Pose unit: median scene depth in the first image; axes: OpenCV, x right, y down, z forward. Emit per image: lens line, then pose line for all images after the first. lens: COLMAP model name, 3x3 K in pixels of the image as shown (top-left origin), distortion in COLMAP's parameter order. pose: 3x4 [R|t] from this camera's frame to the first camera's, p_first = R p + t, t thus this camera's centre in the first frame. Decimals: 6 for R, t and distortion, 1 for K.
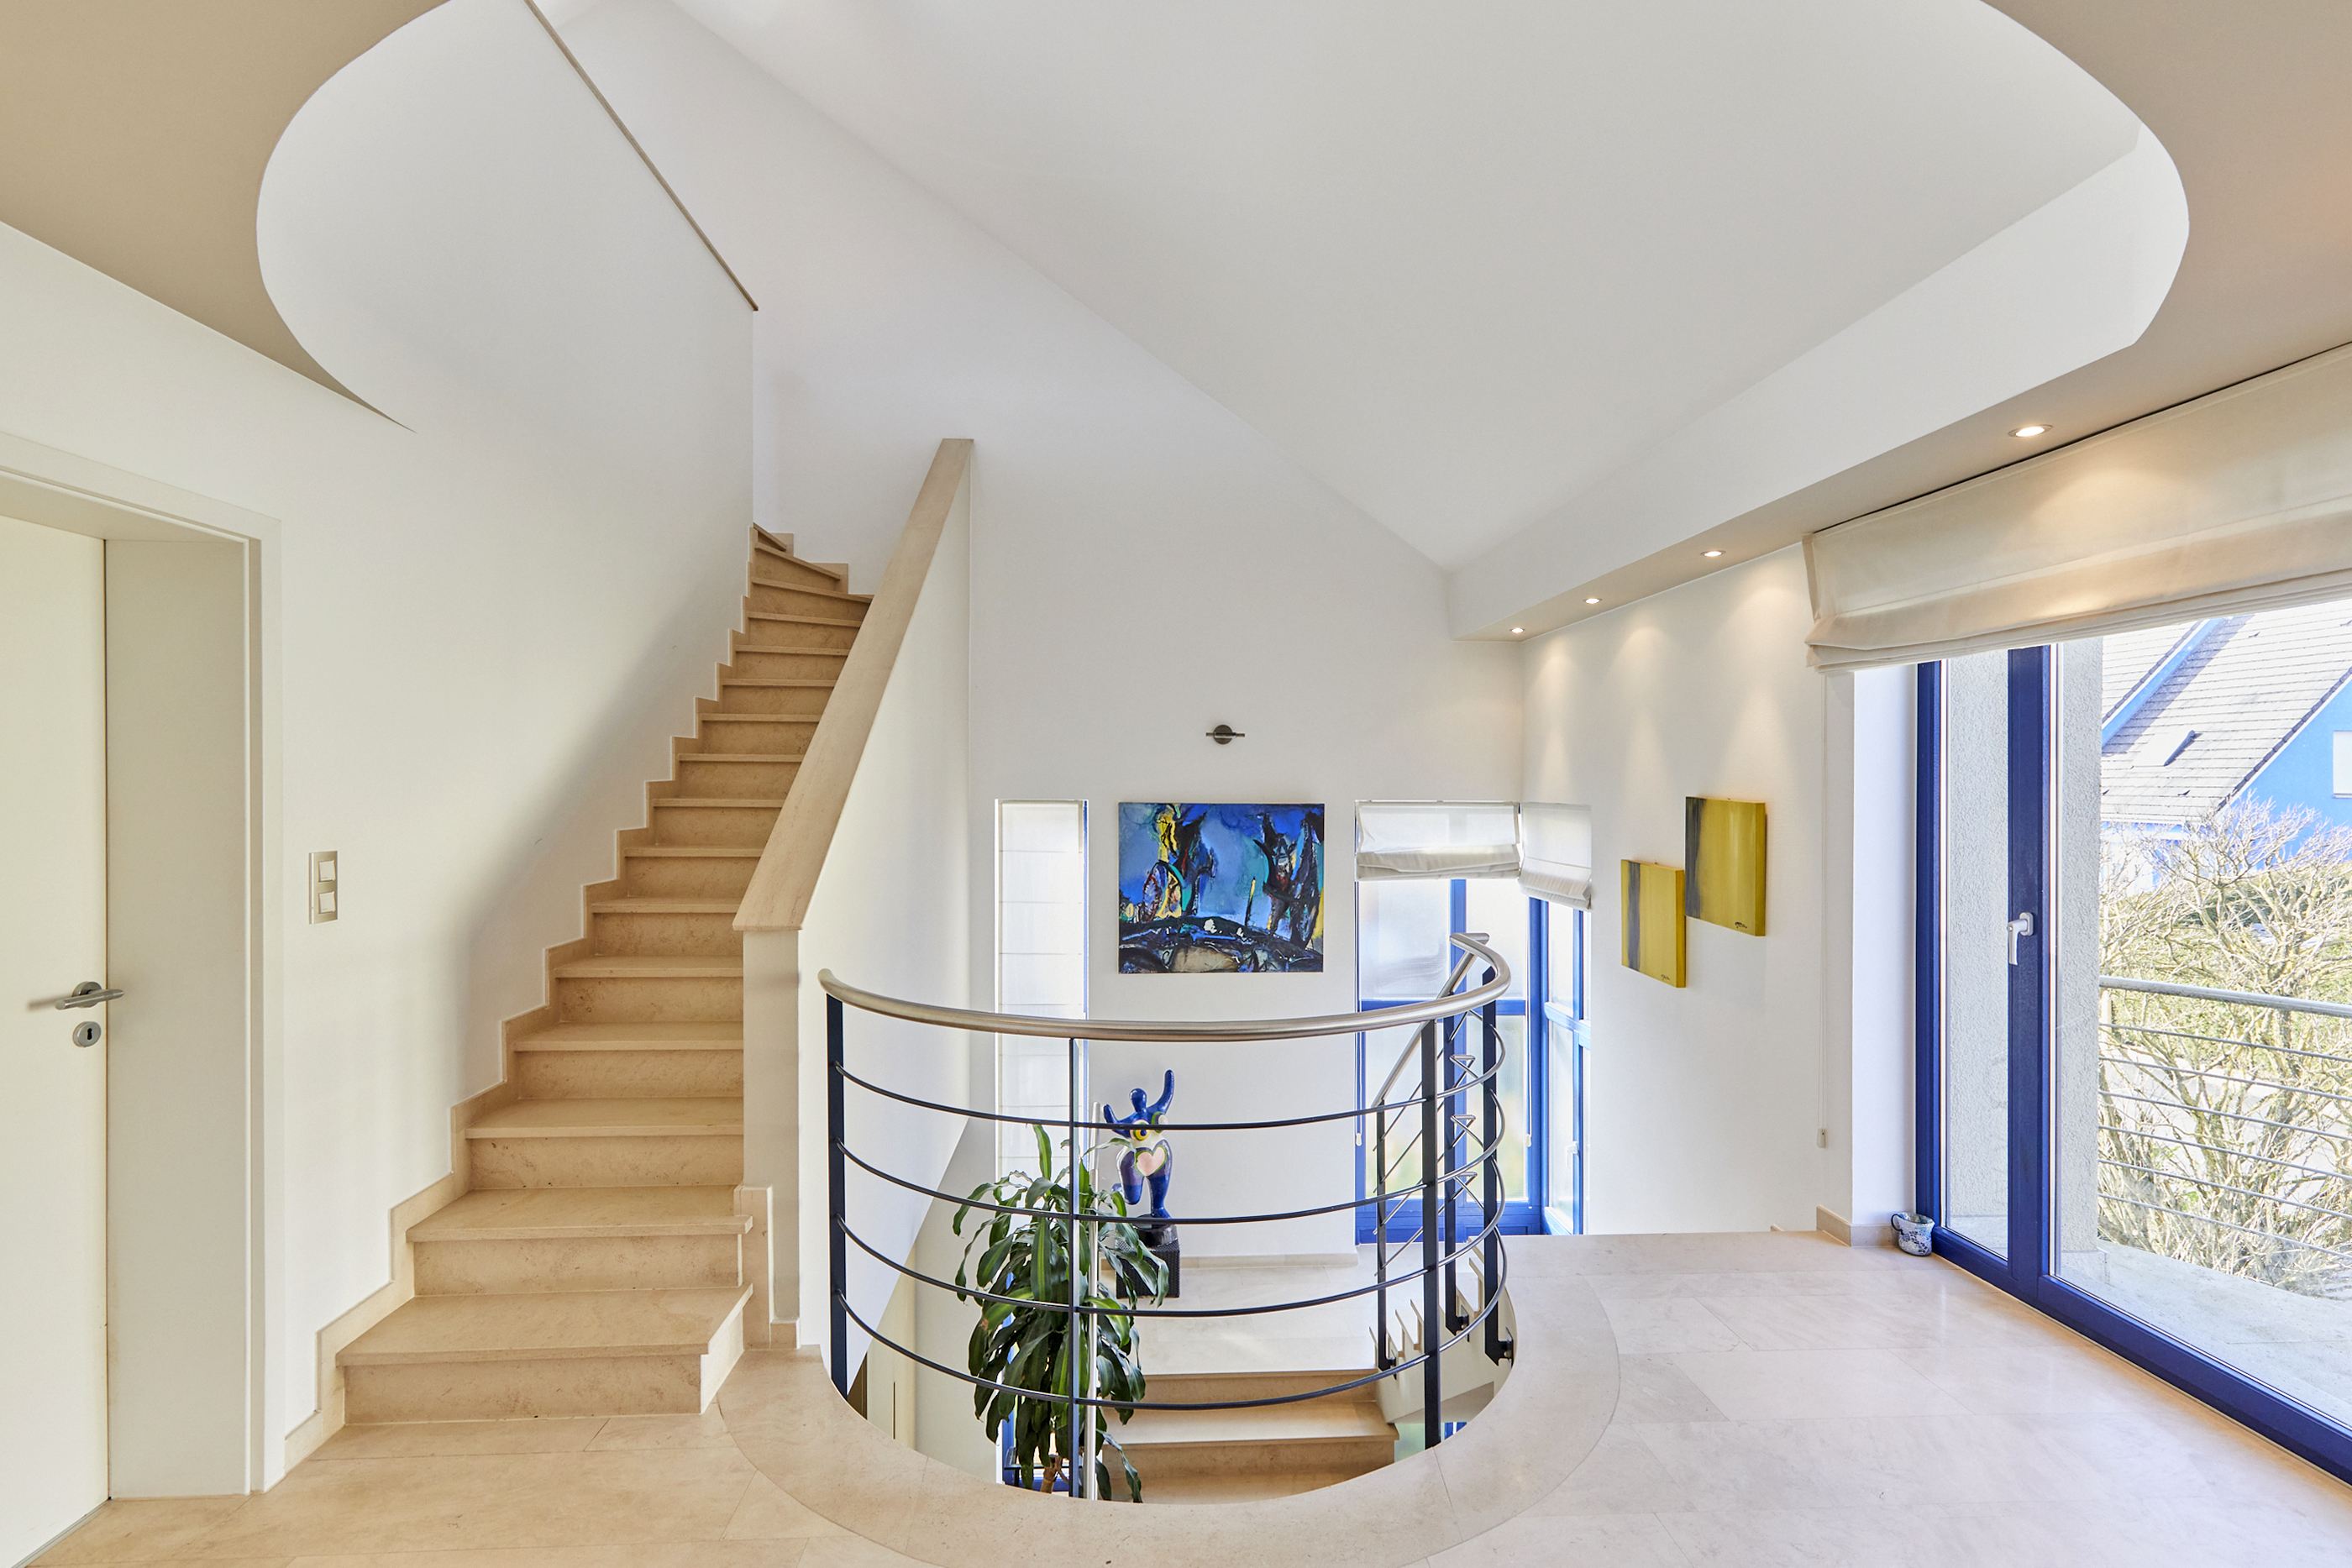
lens RADIAL K [[1073.0, 0, 1191.9], [0, 1073.0, 785.2], [0, 0, 1]] dist [-0.001624, 0.000297]
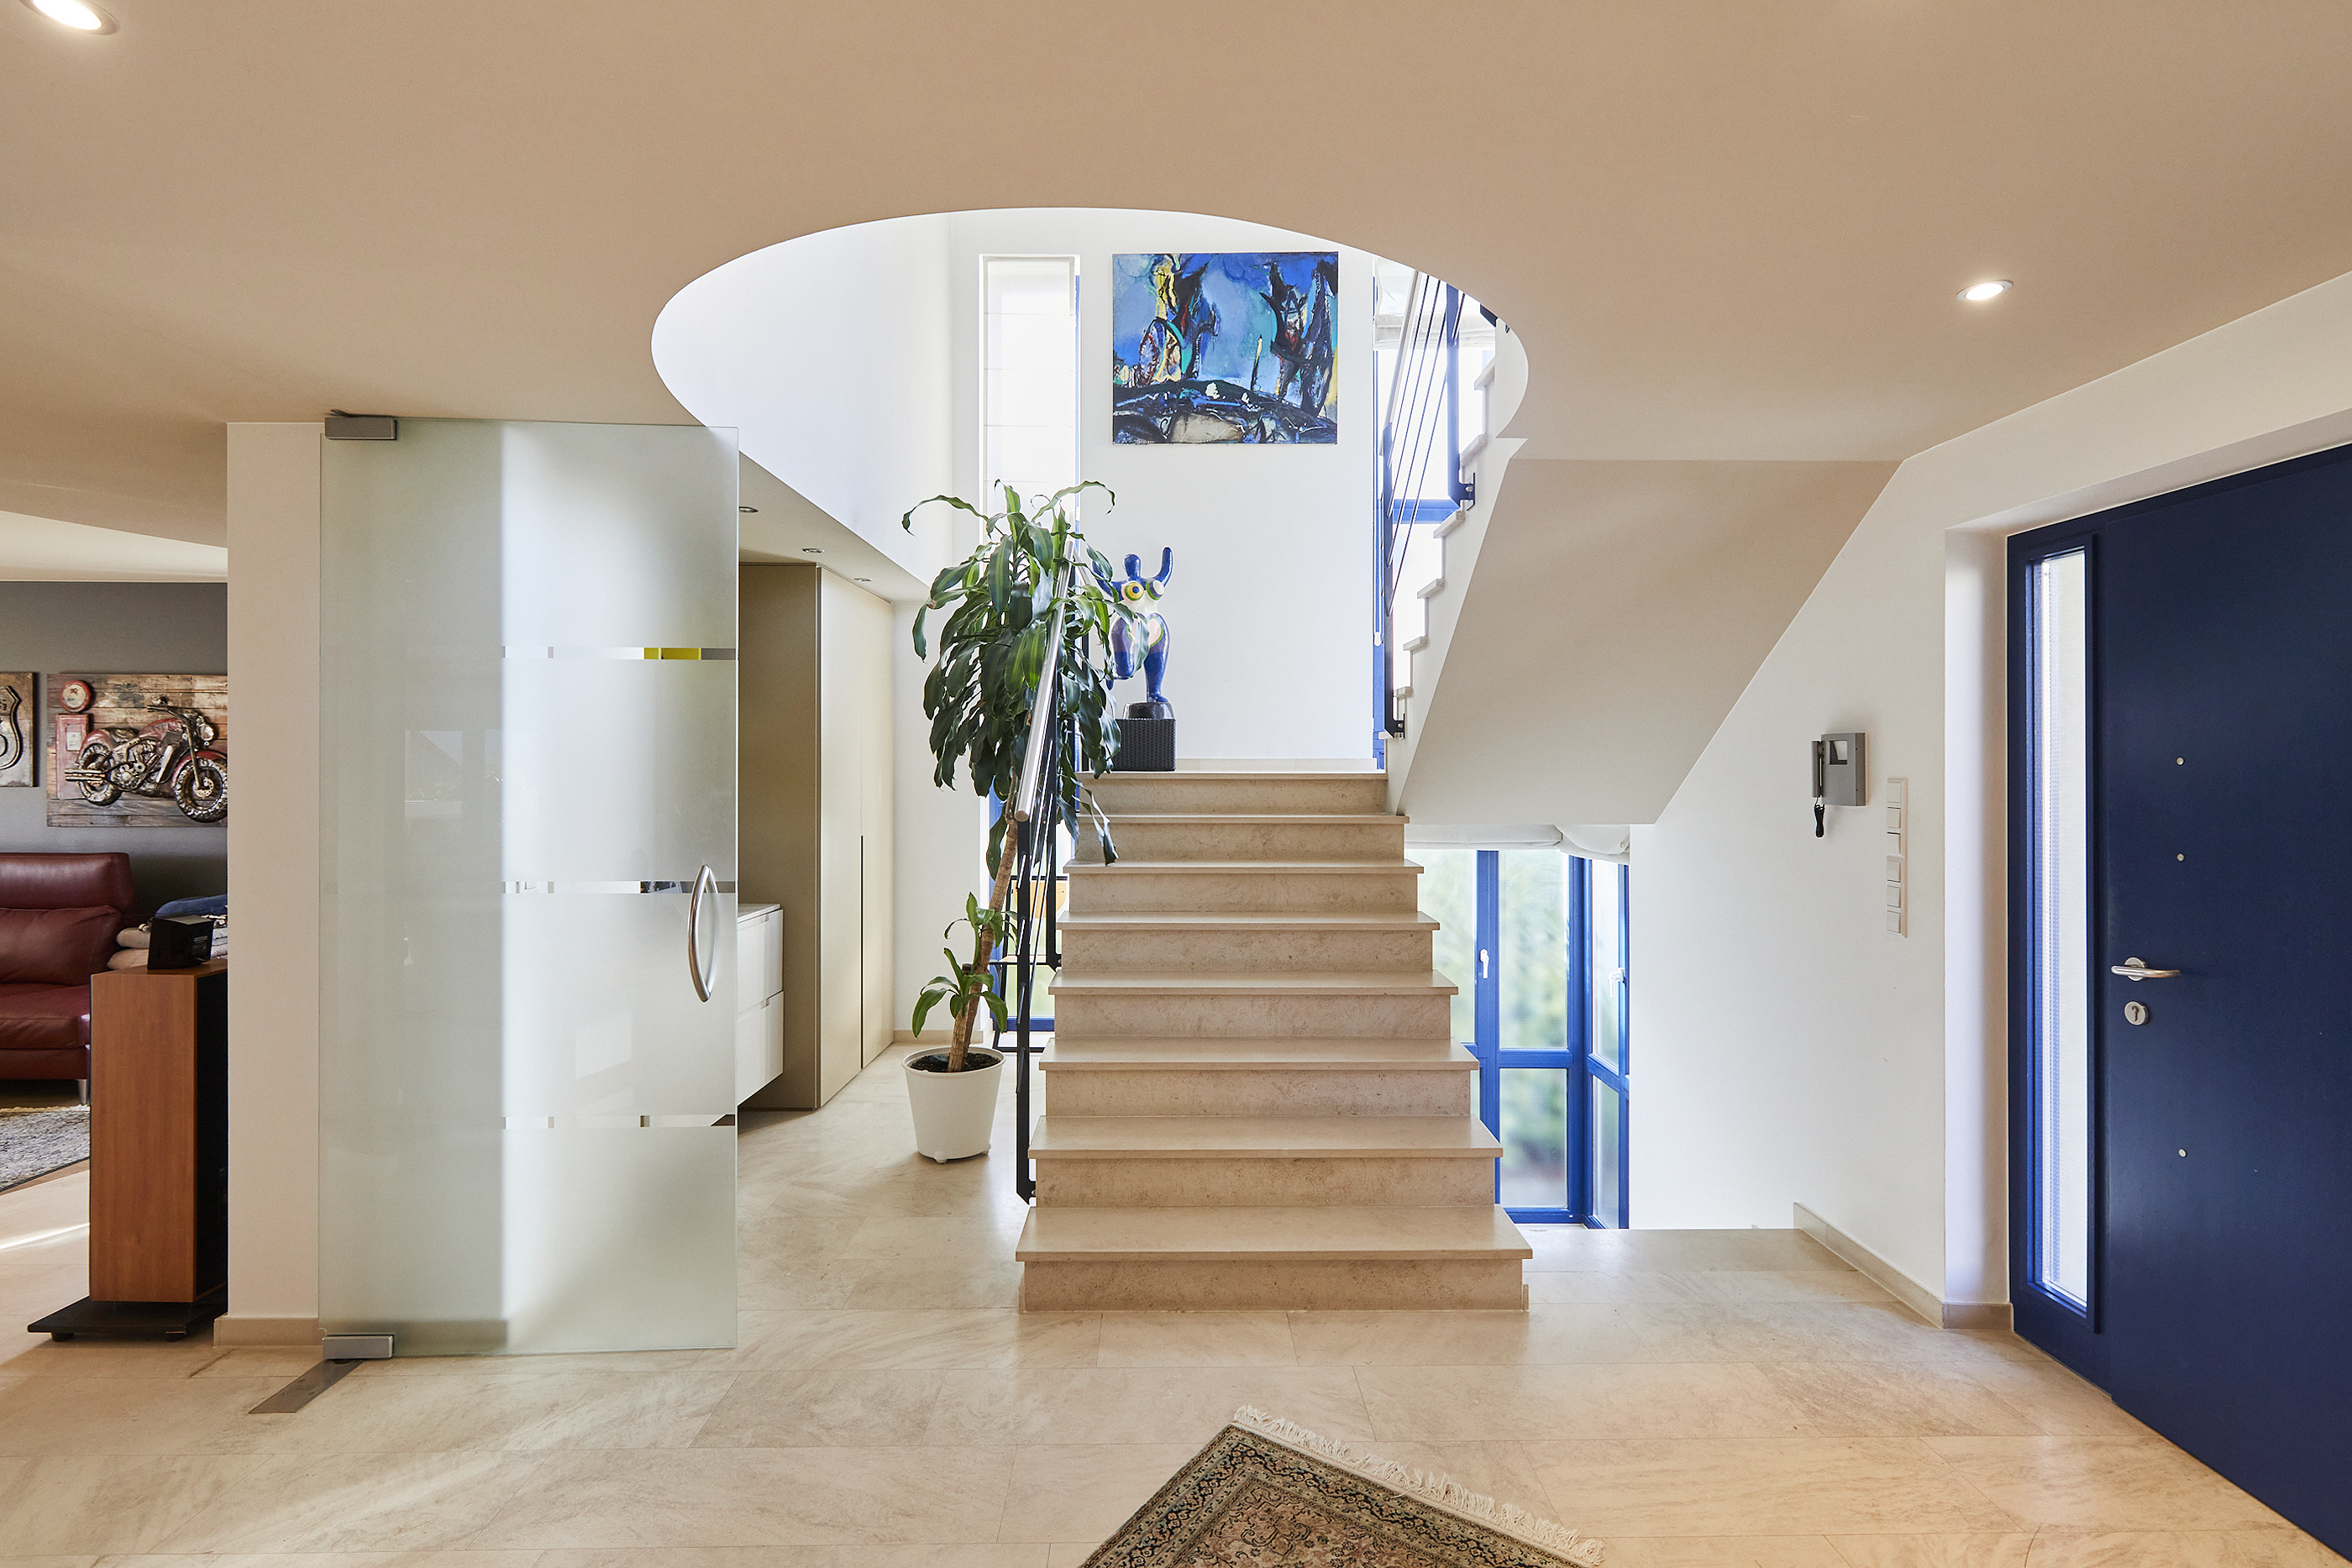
lens RADIAL K [[1073.0, 0, 1156.7], [0, 1073.0, 788.7], [0, 0, 1]] dist [-0.001624, 0.000297]
pose [[0.998091, 0.002515, -0.061716, 0.027081], [-0.003871, 0.999754, -0.021859, 0.490922], [0.061646, 0.022056, 0.997854, 0.093724]]
